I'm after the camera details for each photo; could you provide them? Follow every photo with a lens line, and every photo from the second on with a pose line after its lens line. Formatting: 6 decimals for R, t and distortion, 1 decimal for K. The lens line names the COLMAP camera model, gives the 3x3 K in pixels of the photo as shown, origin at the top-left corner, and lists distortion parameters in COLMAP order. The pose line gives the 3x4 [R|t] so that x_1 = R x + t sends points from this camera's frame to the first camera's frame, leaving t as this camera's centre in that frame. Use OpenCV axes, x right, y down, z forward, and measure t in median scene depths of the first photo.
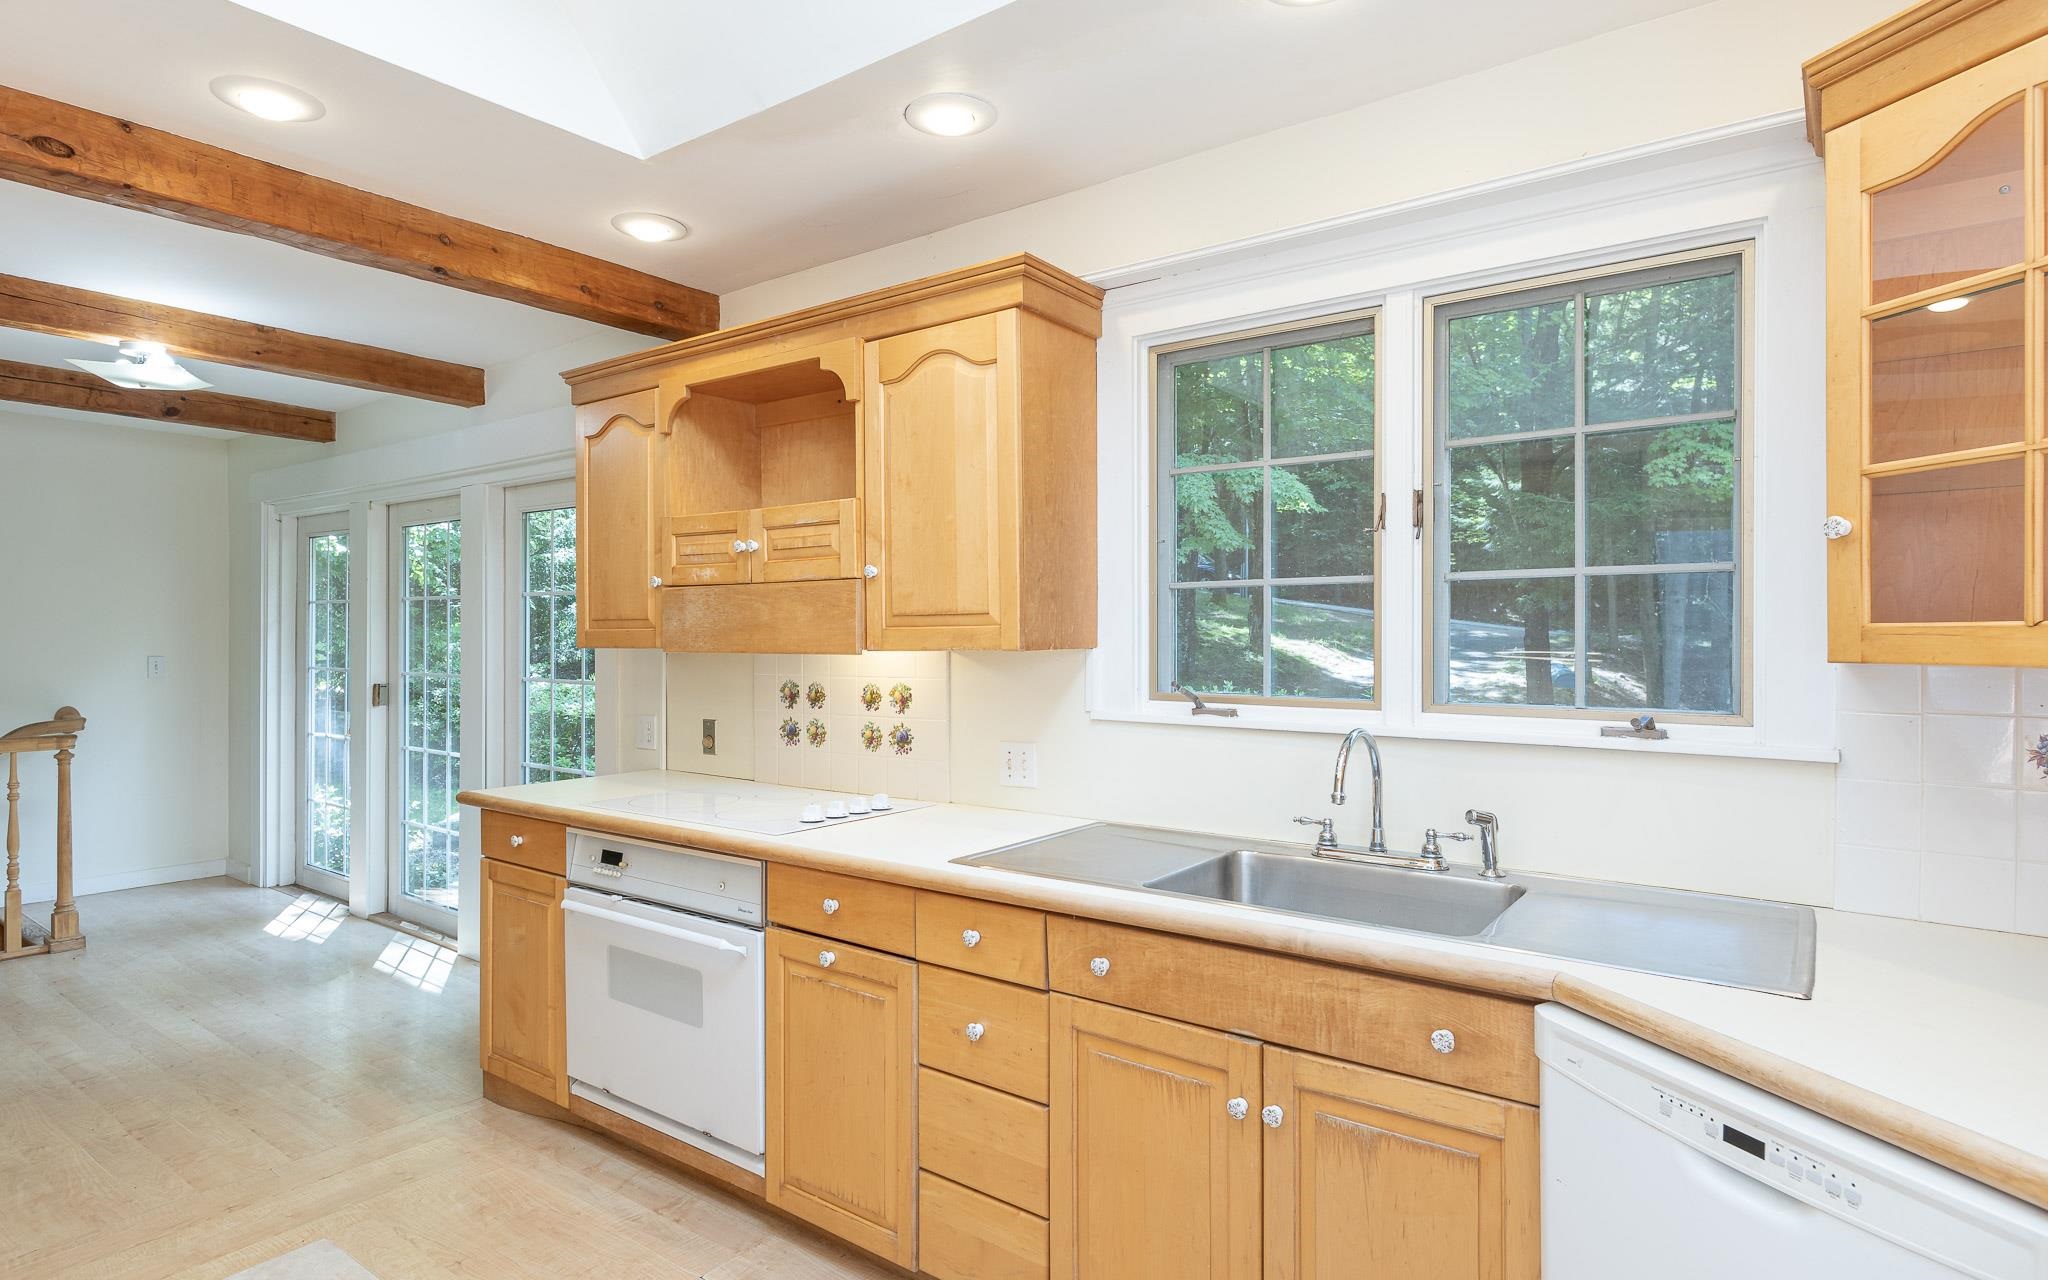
lens RADIAL K [[1065.3, 0, 1024.0], [0, 1065.3, 633.9], [0, 0, 1]] dist [0.002093, -0.001245]
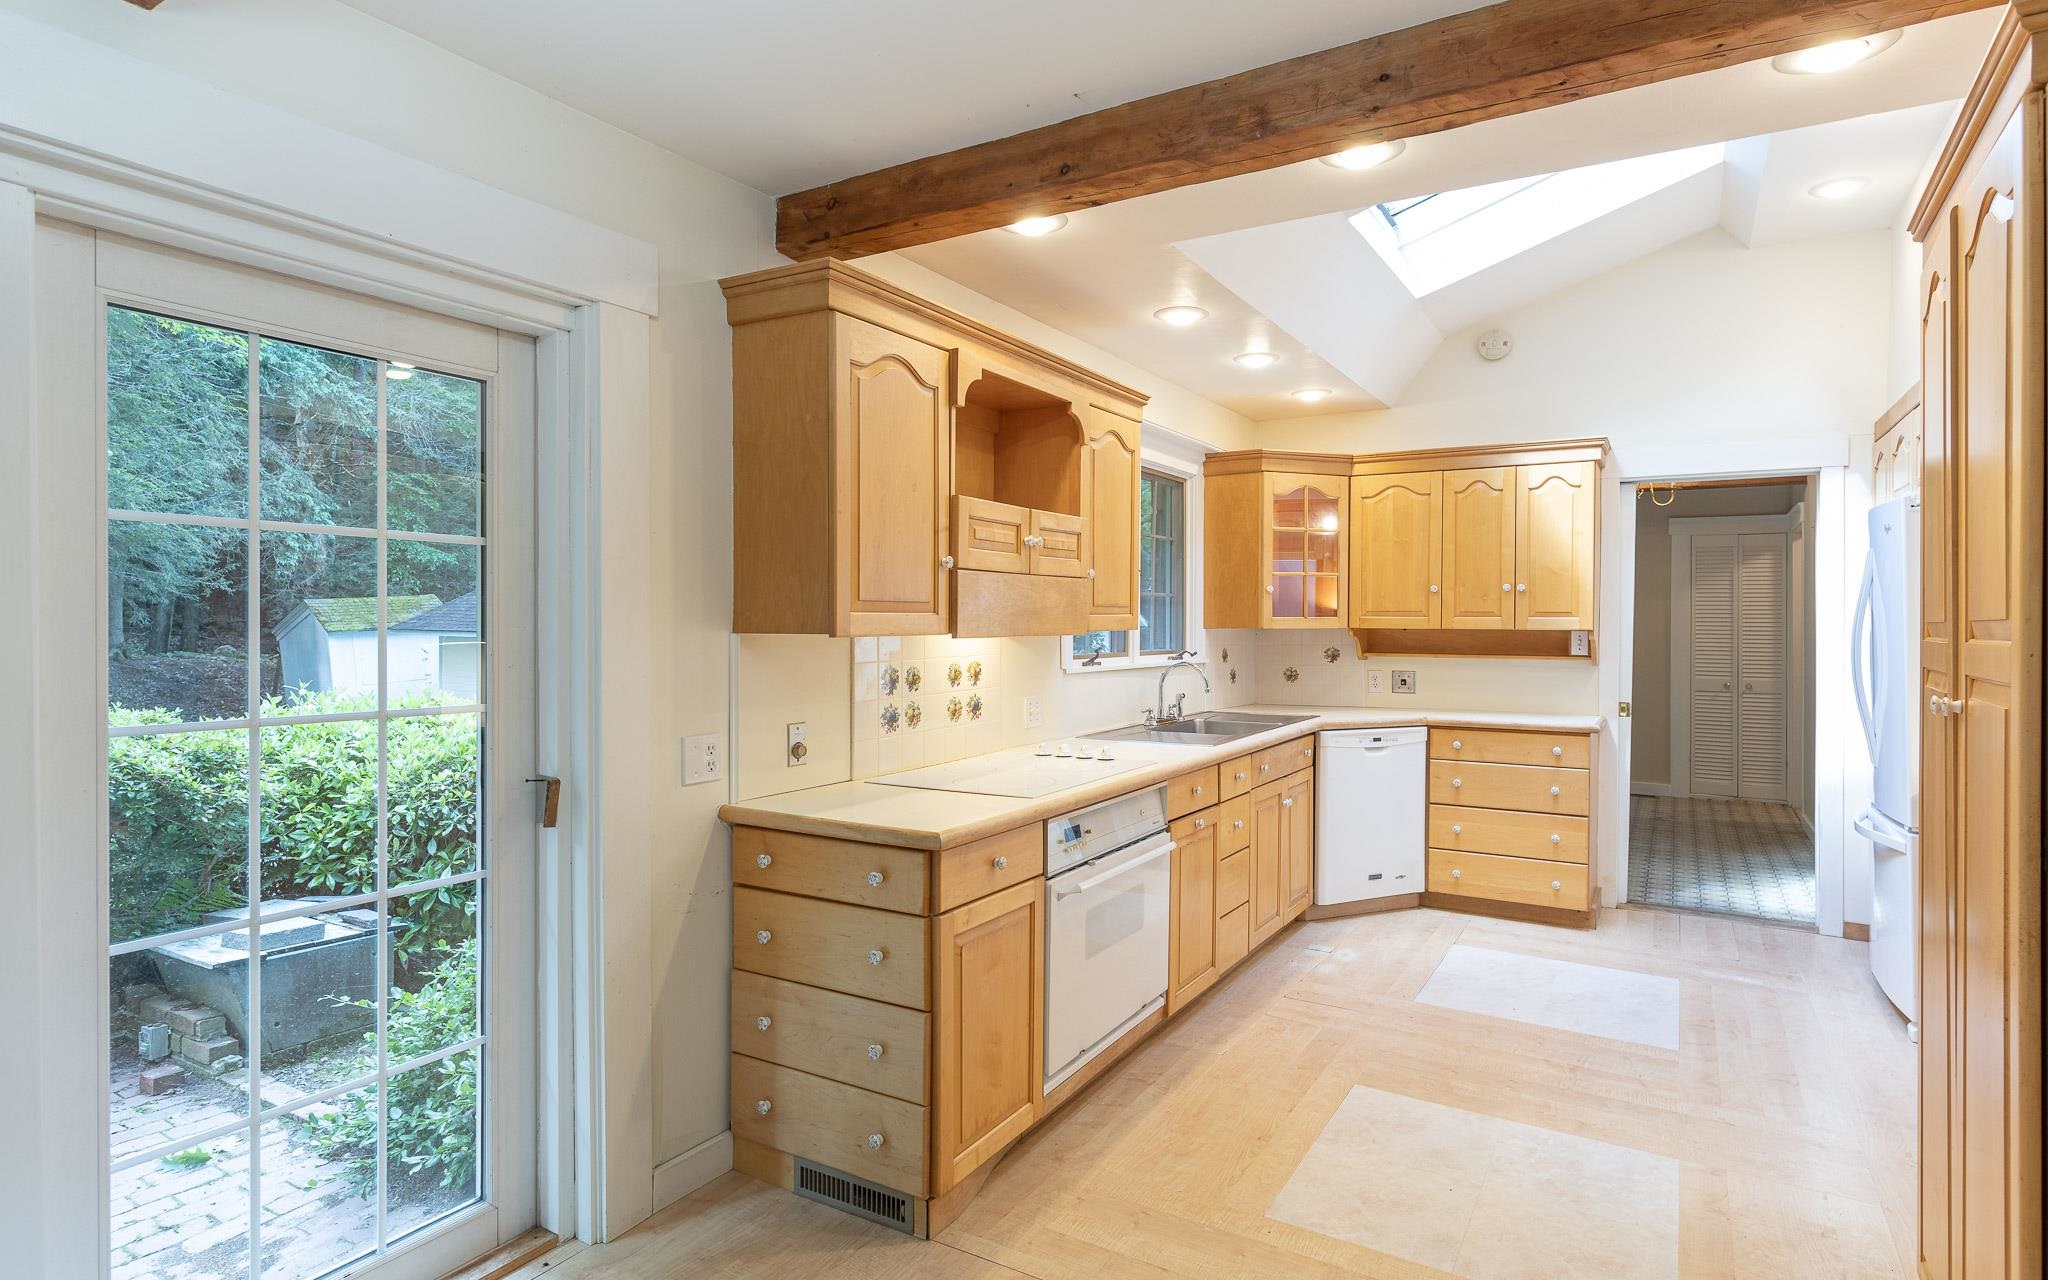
lens RADIAL K [[1069.0, 0, 1001.3], [0, 1069.0, 625.9], [0, 0, 1]] dist [0.005962, 0.000827]
pose [[-0.066099, -0.003311, 0.997808, -1.301228], [-0.000720, 0.999994, 0.003270, 0.003560], [-0.997813, -0.000503, -0.066101, 1.037901]]
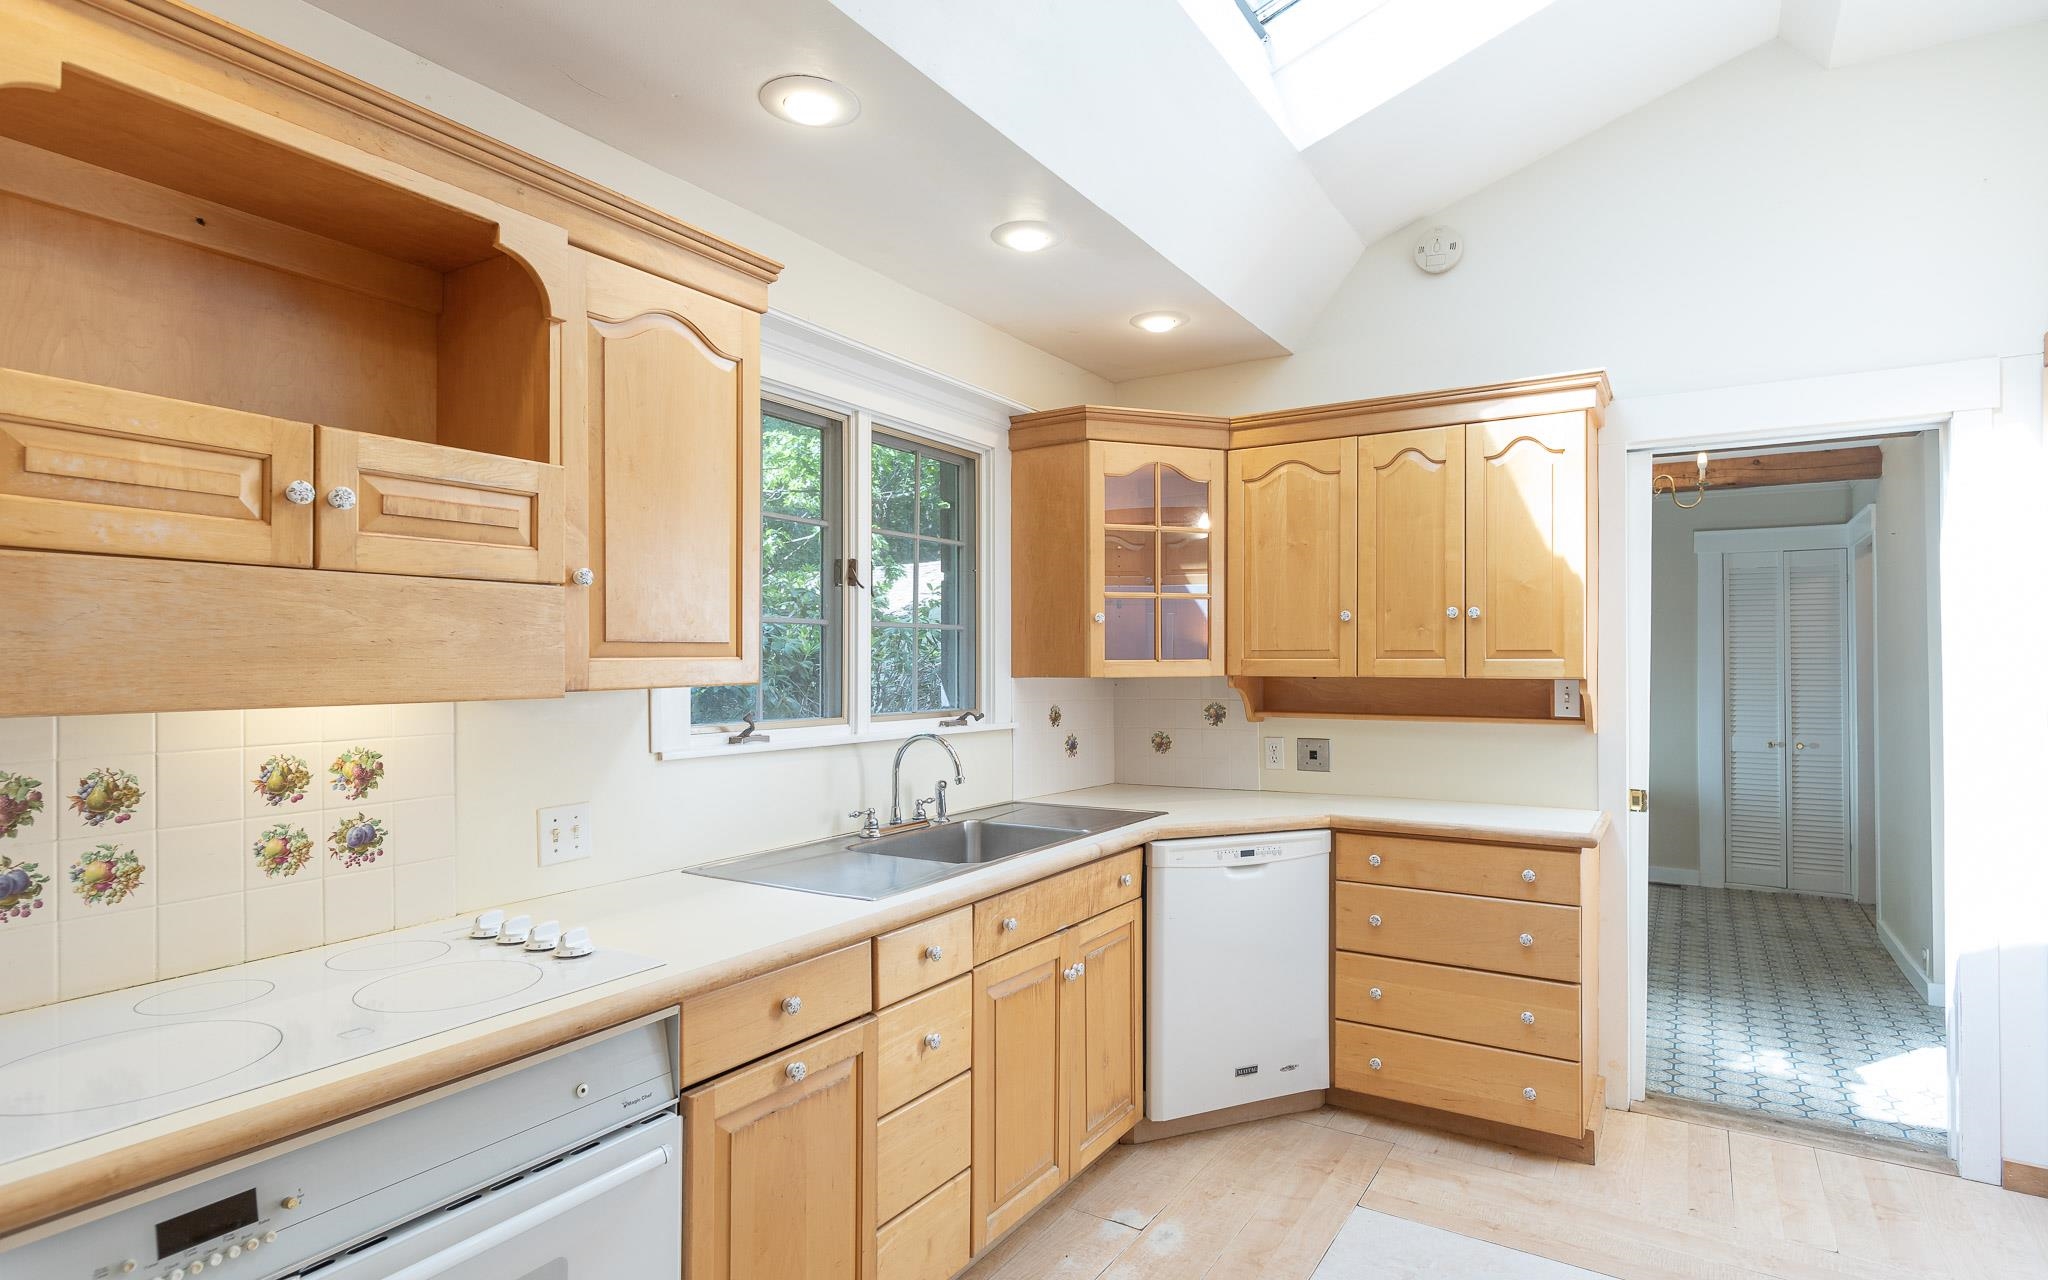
lens RADIAL K [[1068.4, 0, 1014.7], [0, 1068.4, 656.0], [0, 0, 1]] dist [0.002799, -0.002651]
pose [[-0.062687, 0.008700, 0.997995, -0.741834], [0.003190, 0.999959, -0.008517, -0.000150], [-0.998028, 0.002649, -0.062712, 0.656159]]
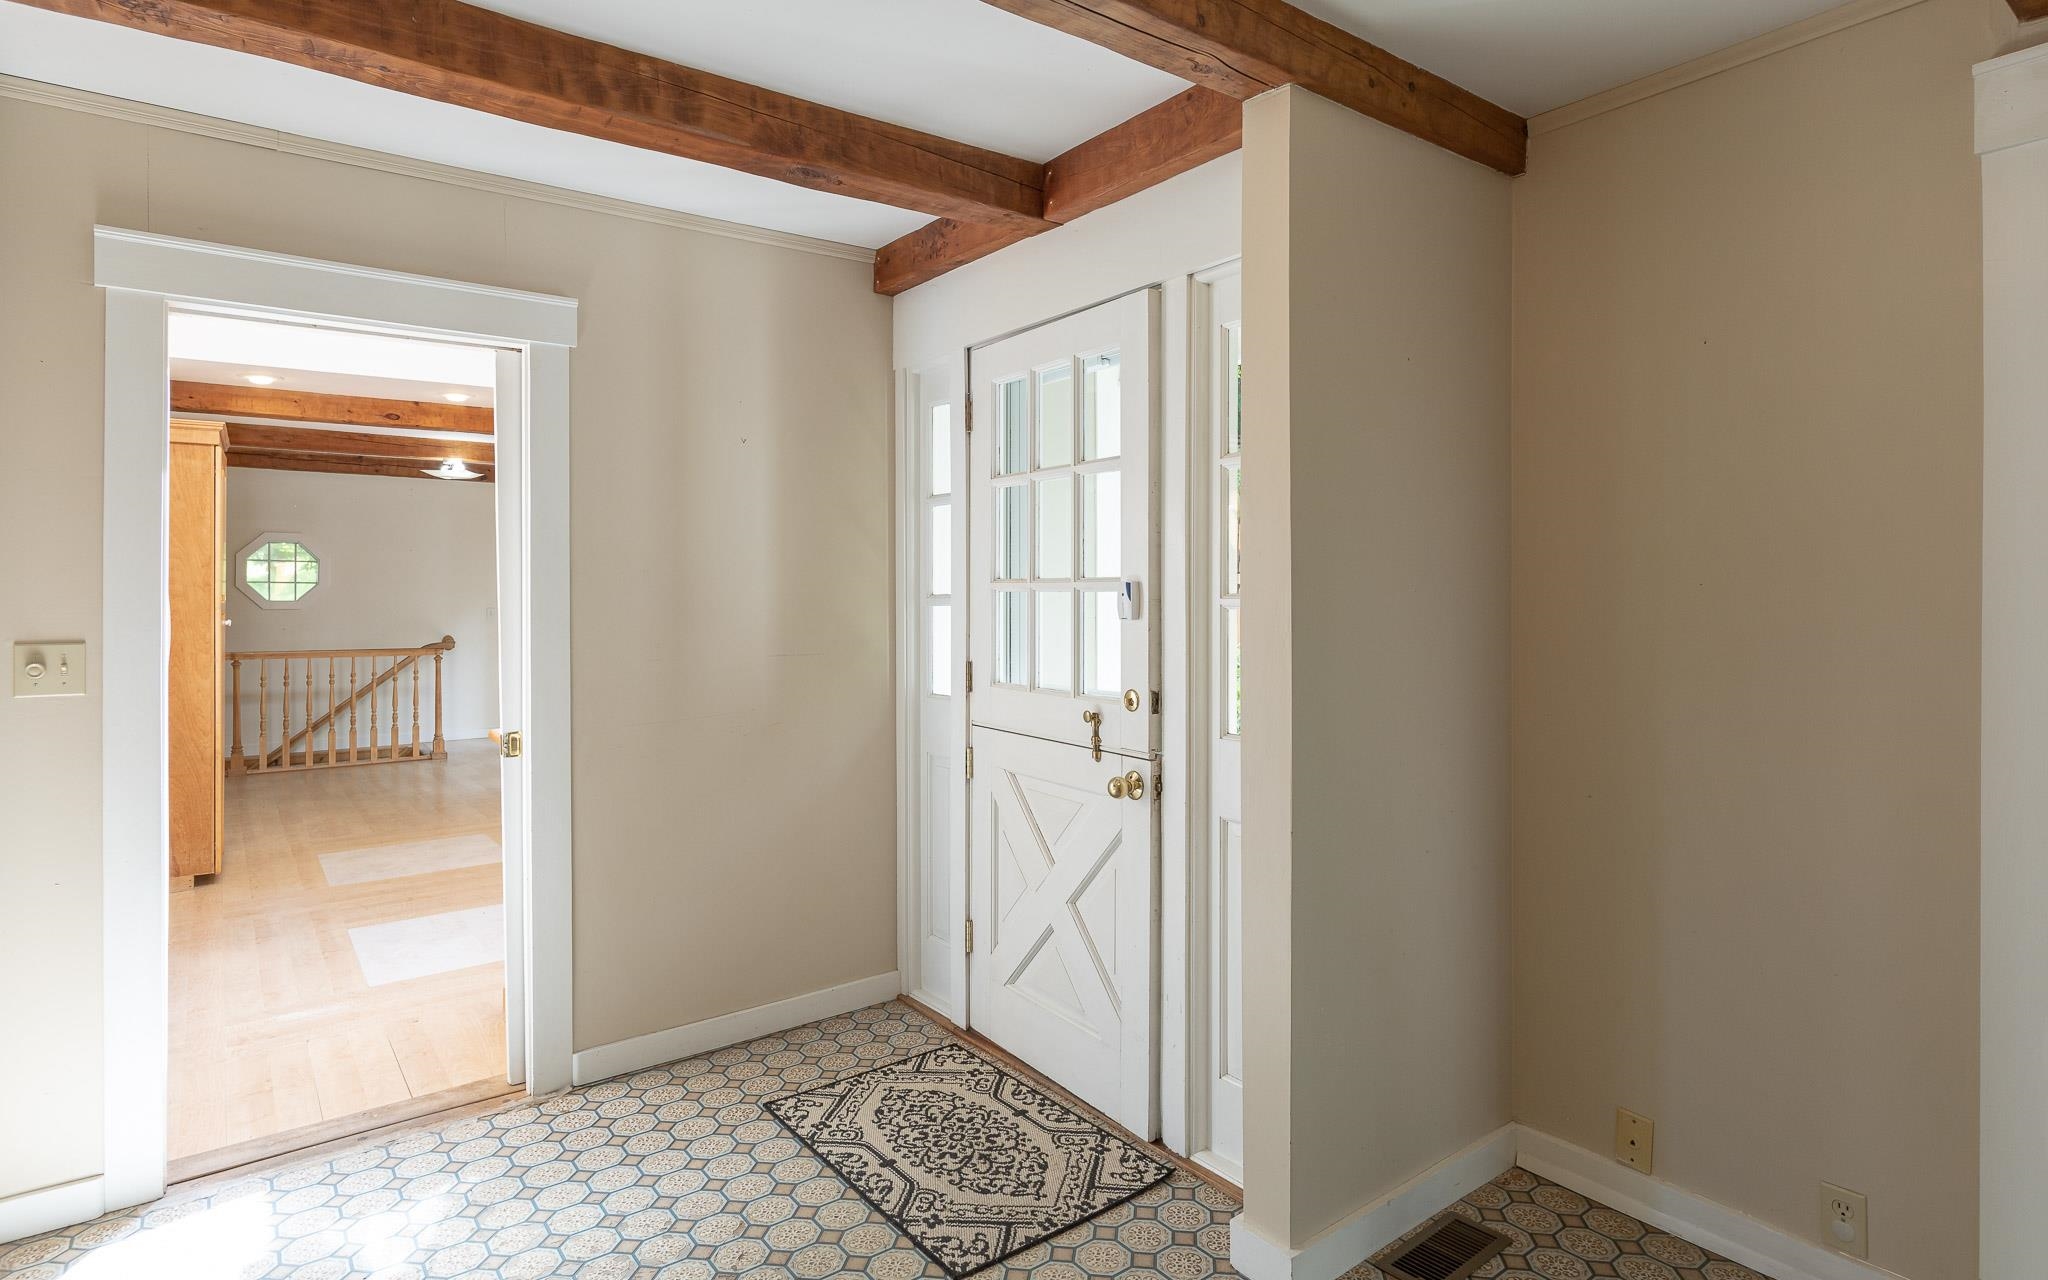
lens RADIAL K [[1085.5, 0, 1024.0], [0, 1085.5, 640.0], [0, 0, 1]] dist [0.004230, -0.000827]
pose [[0.954896, 0.027134, -0.295698, 1.008270], [-0.019709, 0.999412, 0.028063, 0.007518], [0.296285, -0.020969, 0.954869, -0.818890]]
